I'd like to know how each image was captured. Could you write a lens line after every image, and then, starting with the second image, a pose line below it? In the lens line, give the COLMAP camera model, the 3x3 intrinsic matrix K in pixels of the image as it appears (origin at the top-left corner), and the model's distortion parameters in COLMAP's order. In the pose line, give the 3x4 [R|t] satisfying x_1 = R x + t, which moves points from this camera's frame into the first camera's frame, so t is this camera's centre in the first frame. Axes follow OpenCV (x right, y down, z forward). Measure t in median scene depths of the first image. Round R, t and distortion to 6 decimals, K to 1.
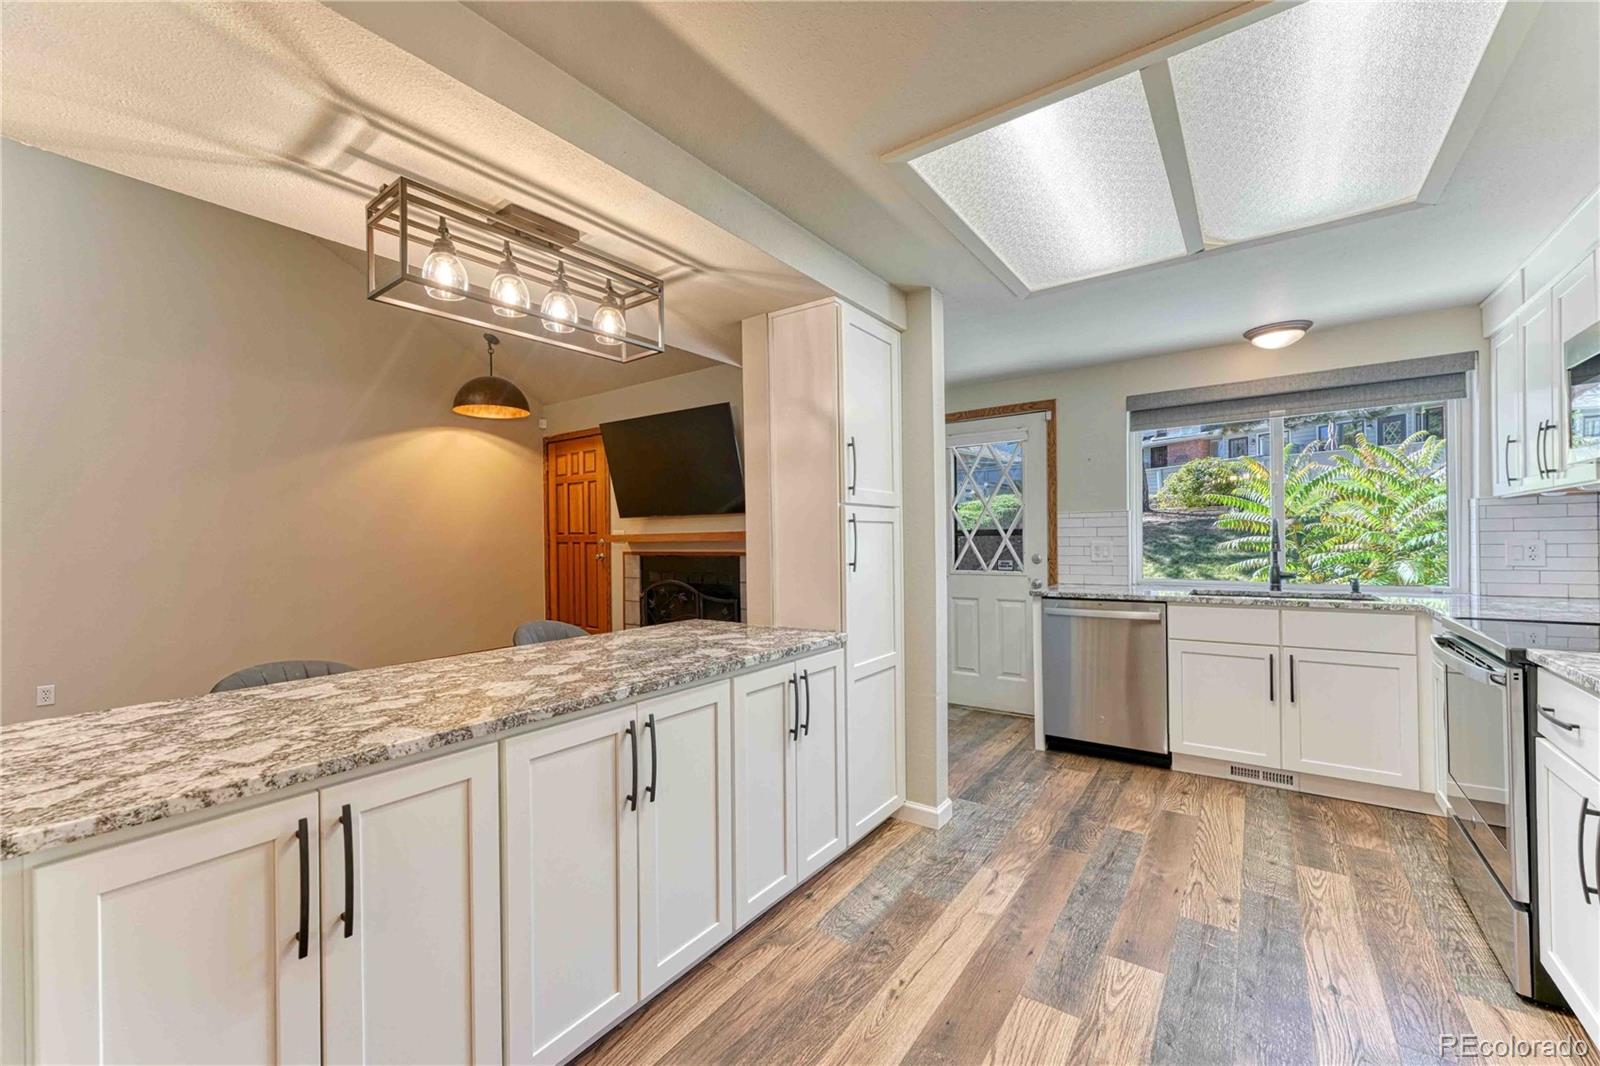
lens RADIAL K [[639.3, 0, 805.2], [0, 639.3, 538.5], [0, 0, 1]] dist [0.000964, -0.000084]
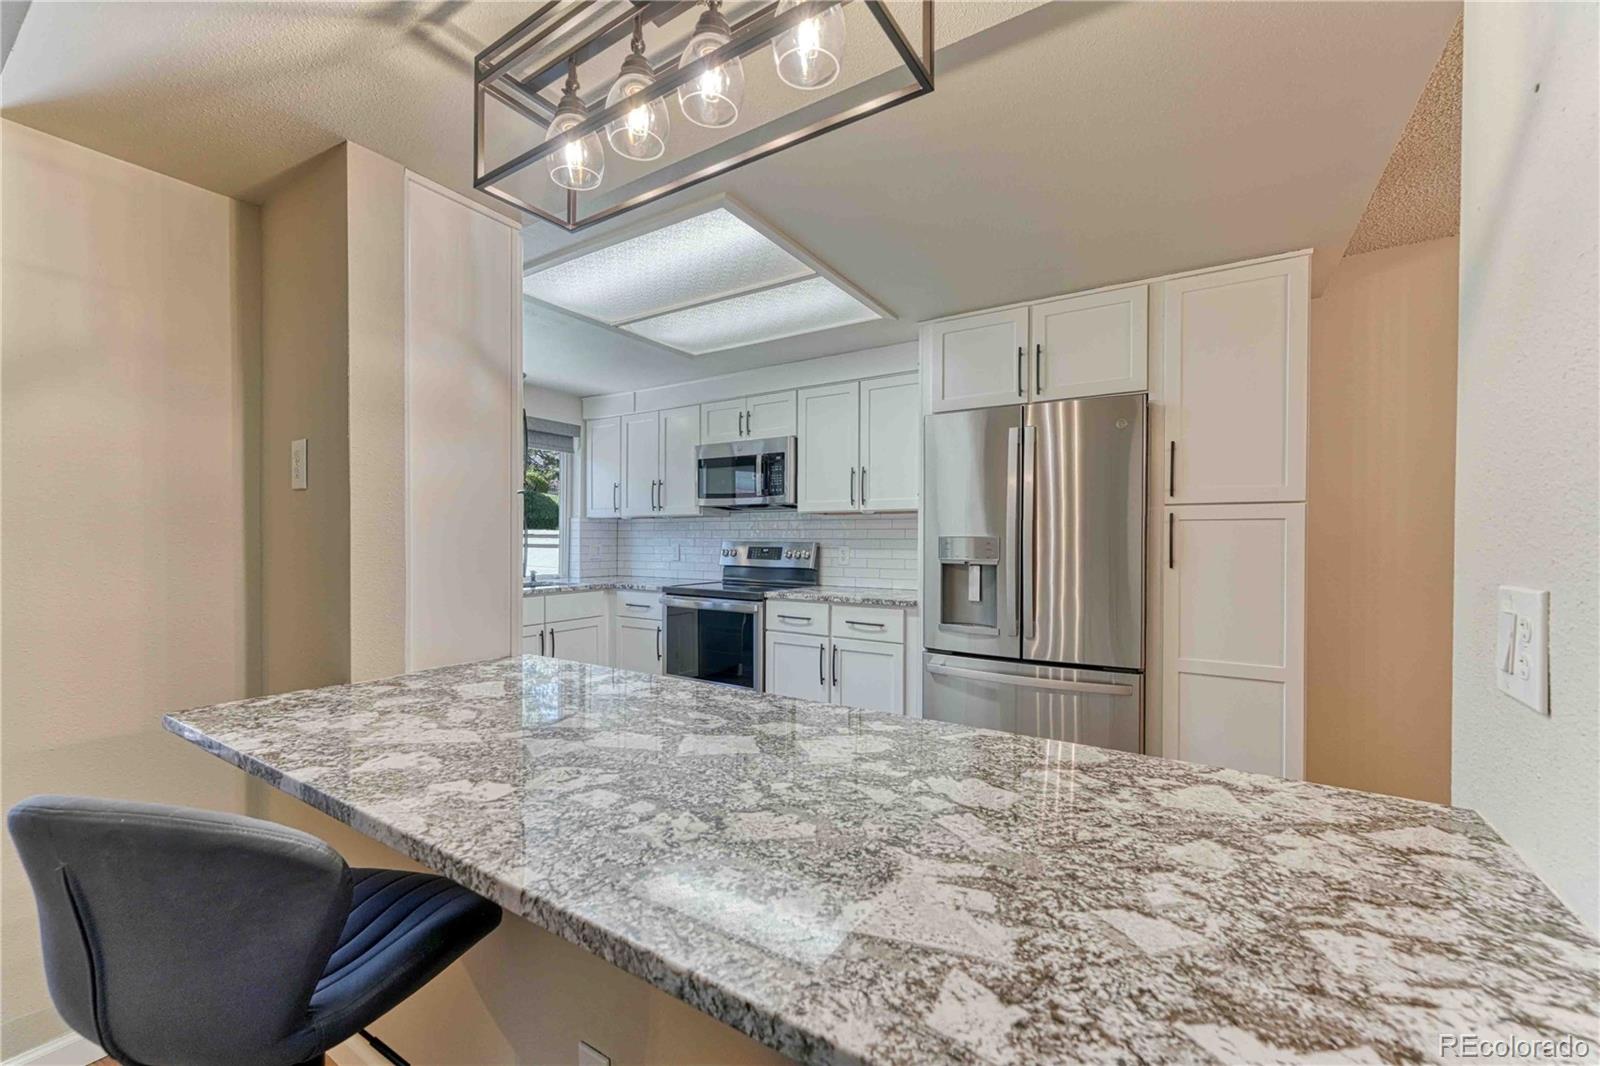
lens RADIAL K [[639.3, 0, 789.9], [0, 639.3, 542.8], [0, 0, 1]] dist [0.000964, -0.000084]
pose [[-0.052949, 0.007550, 0.998569, -0.656744], [-0.005916, 0.999952, -0.007874, 0.011690], [-0.998580, -0.006324, -0.052902, 0.626963]]
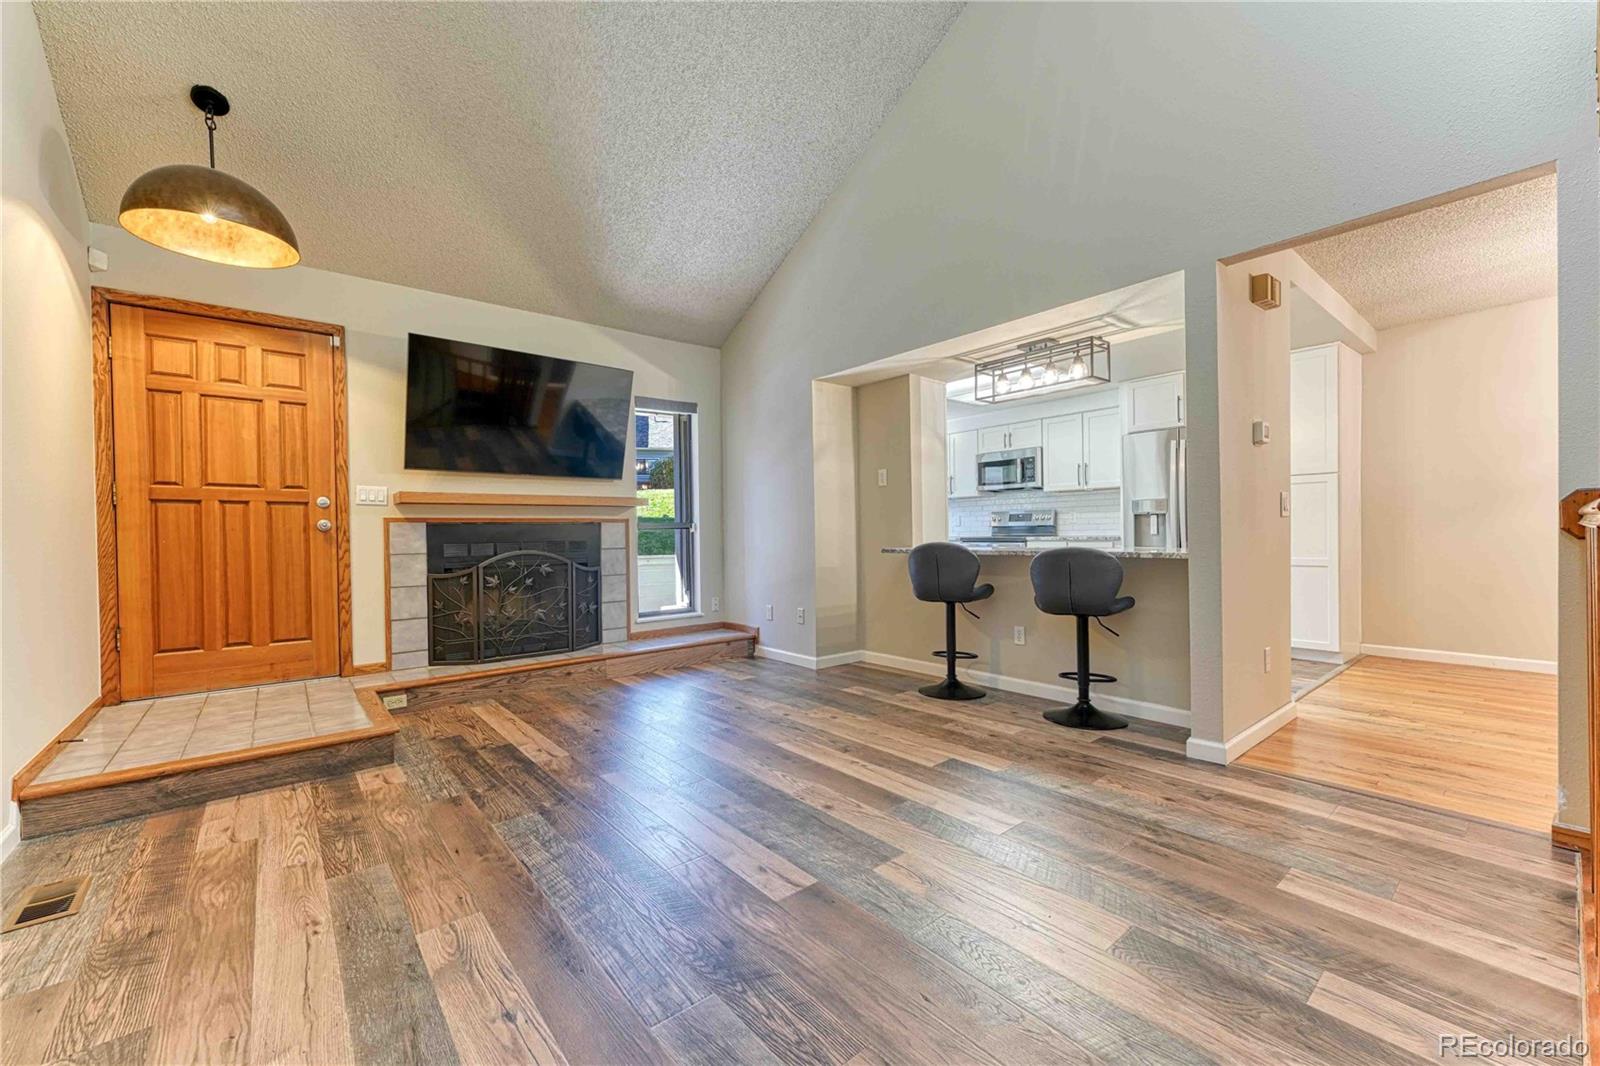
lens RADIAL K [[639.3, 0, 795.8], [0, 639.3, 537.9], [0, 0, 1]] dist [0.000964, -0.000084]
pose [[0.245884, 0.001208, 0.969299, -1.810039], [0.011974, 0.999919, -0.004284, 0.107465], [-0.969225, 0.012659, 0.245849, 0.851259]]
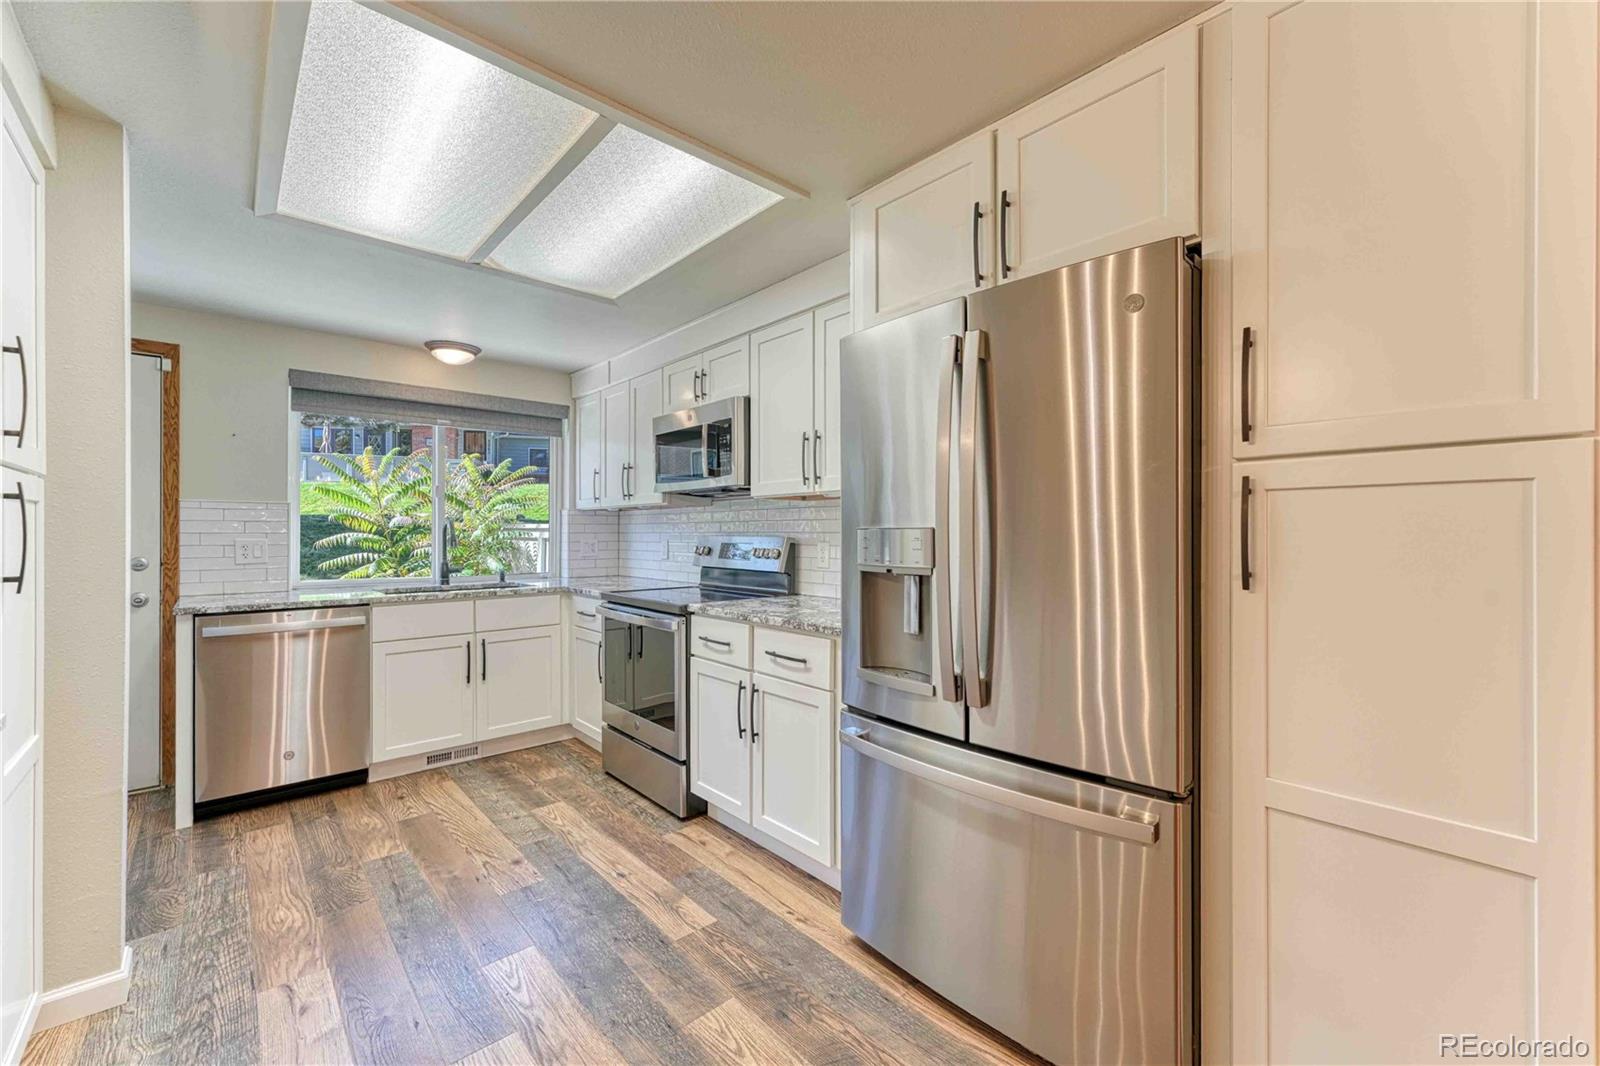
lens RADIAL K [[639.3, 0, 796.4], [0, 639.3, 532.1], [0, 0, 1]] dist [0.000964, -0.000084]
pose [[0.216893, 0.014643, 0.976086, -0.257186], [-0.005023, 0.999891, -0.013884, 0.004953], [-0.976183, -0.001891, 0.216942, 0.226280]]
